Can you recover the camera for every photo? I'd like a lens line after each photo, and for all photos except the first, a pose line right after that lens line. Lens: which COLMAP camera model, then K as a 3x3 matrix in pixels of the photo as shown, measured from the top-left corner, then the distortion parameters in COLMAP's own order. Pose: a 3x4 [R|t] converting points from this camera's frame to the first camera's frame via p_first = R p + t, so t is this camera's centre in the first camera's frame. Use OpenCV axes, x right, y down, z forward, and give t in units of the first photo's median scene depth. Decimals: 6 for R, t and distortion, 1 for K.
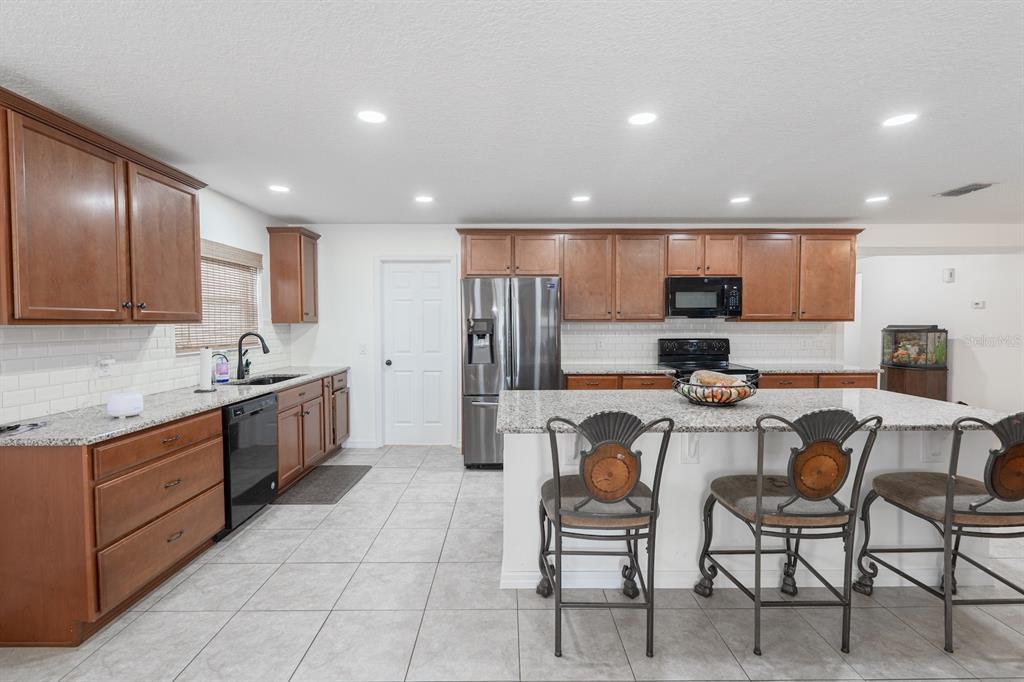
lens RADIAL K [[466.4, 0, 510.3], [0, 466.4, 337.8], [0, 0, 1]] dist [-0.004257, 0.000936]
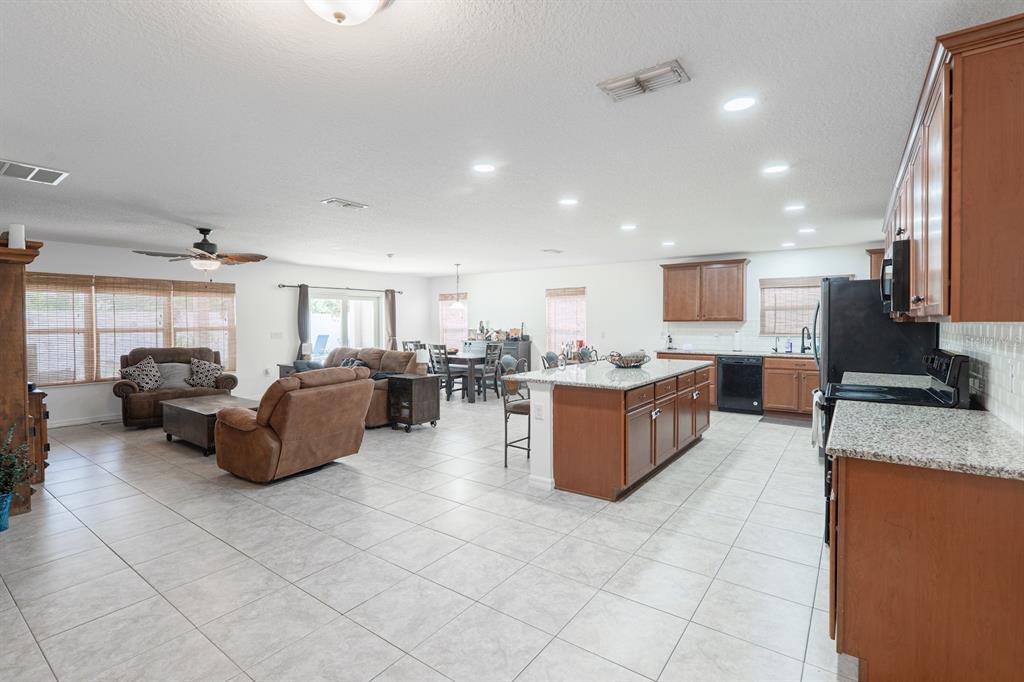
lens RADIAL K [[473.1, 0, 512.3], [0, 473.1, 327.3], [0, 0, 1]] dist [0.013472, 0.000083]
pose [[-0.595766, 0.014759, -0.803022, 1.229330], [-0.021107, 0.999198, 0.034024, -0.037656], [0.802880, 0.037220, -0.594977, 0.981403]]
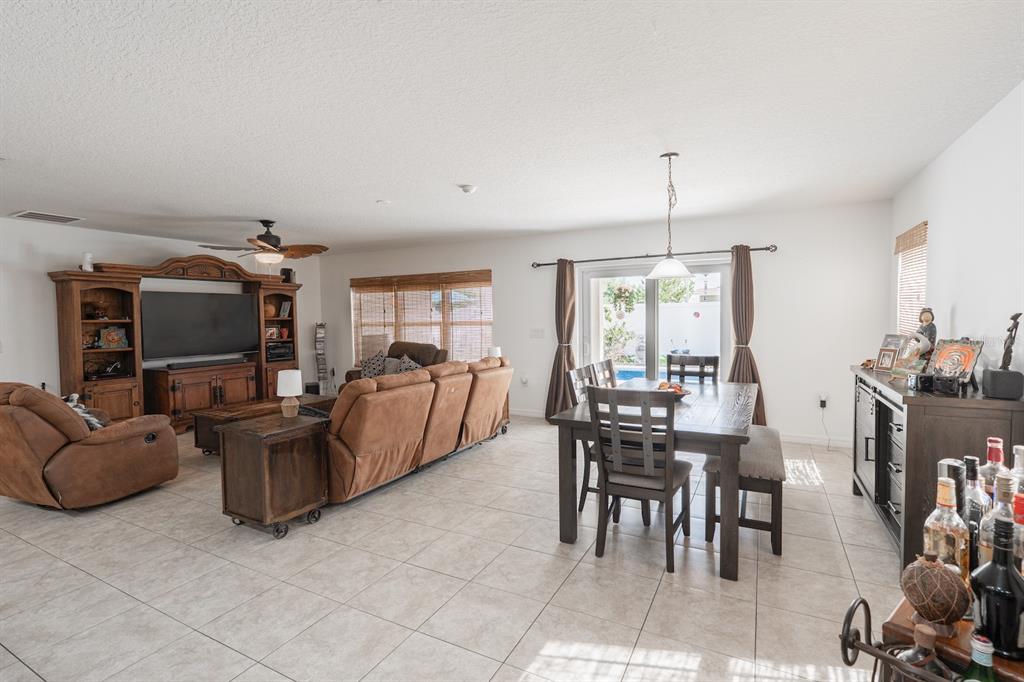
lens RADIAL K [[478.7, 0, 509.7], [0, 478.7, 339.1], [0, 0, 1]] dist [-0.003894, 0.000351]
pose [[-0.877288, -0.009004, 0.479881, -0.281460], [0.031214, 0.996637, 0.075764, -0.014673], [-0.478949, 0.081446, -0.874056, 0.423990]]
